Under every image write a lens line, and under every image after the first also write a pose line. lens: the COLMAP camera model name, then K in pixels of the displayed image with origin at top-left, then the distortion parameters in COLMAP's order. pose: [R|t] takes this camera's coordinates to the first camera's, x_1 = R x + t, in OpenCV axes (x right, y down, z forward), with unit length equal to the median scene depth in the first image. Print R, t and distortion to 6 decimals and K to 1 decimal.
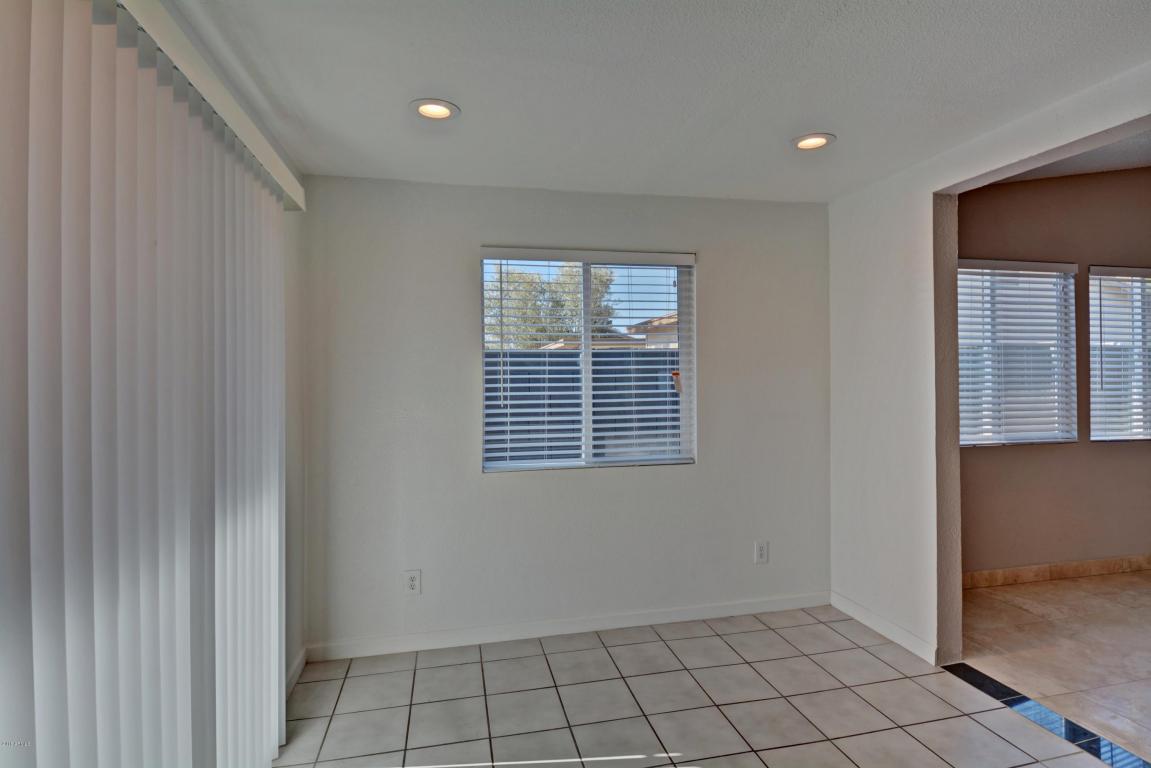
lens RADIAL K [[584.0, 0, 578.7], [0, 584.0, 377.3], [0, 0, 1]] dist [0.033176, -0.031514]
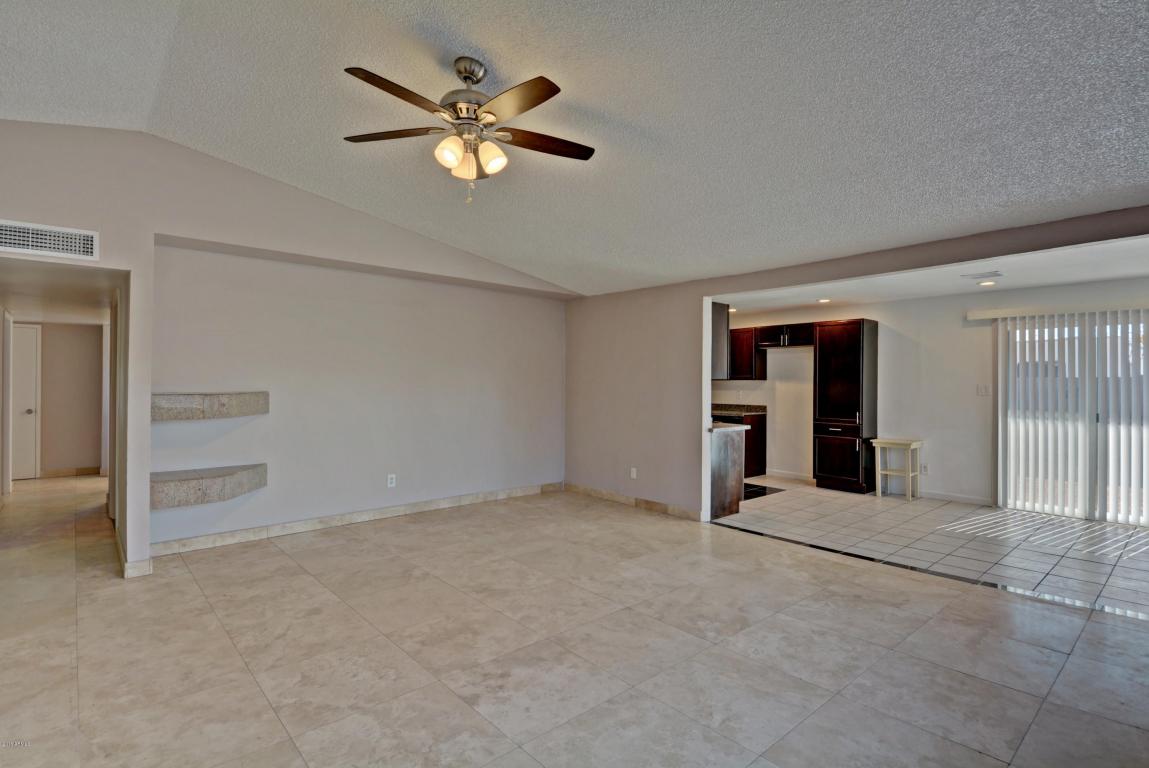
lens RADIAL K [[557.2, 0, 576.4], [0, 557.2, 378.5], [0, 0, 1]] dist [0.044700, -0.040525]
pose [[-0.877669, 0.002486, -0.479261, 1.909954], [0.003823, 0.999991, -0.001814, -0.013894], [0.479253, -0.003424, -0.877670, 1.195413]]
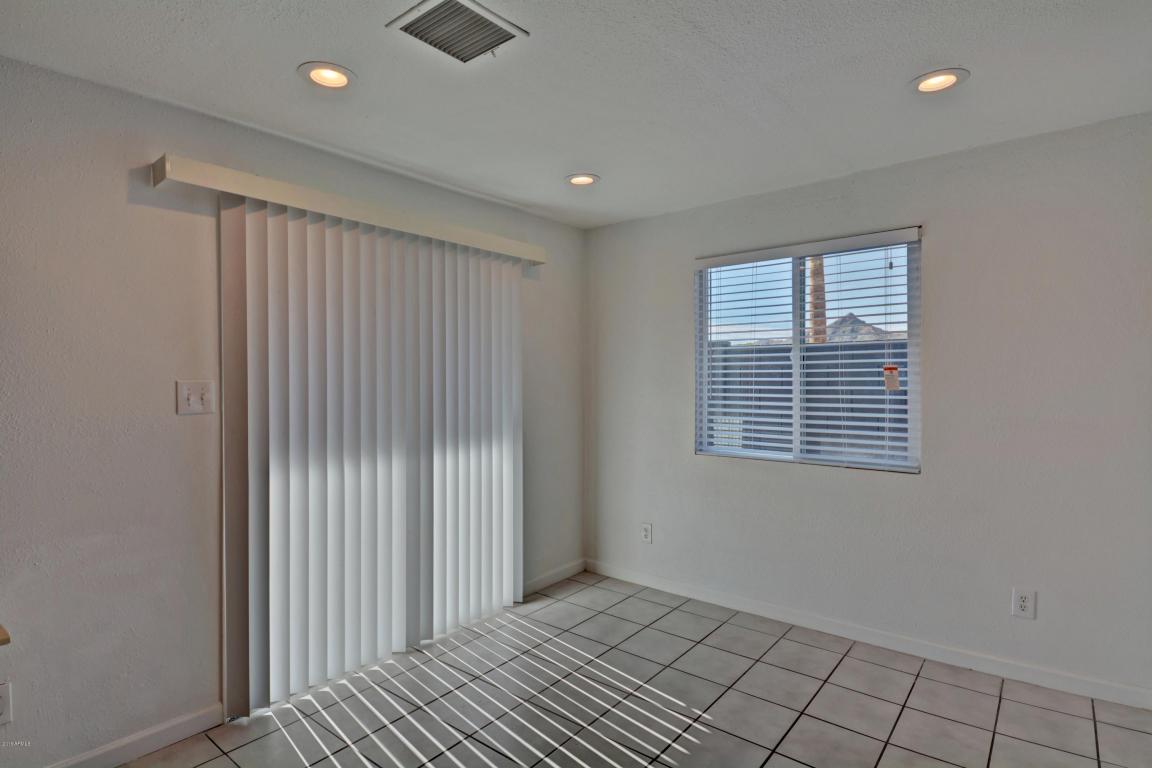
lens RADIAL K [[584.5, 0, 579.2], [0, 584.5, 377.3], [0, 0, 1]] dist [0.033176, -0.031514]
pose [[0.627315, 0.008844, -0.778716, 0.559359], [0.002789, 0.999904, 0.013603, -0.005953], [0.778761, -0.010705, 0.627229, 0.082873]]
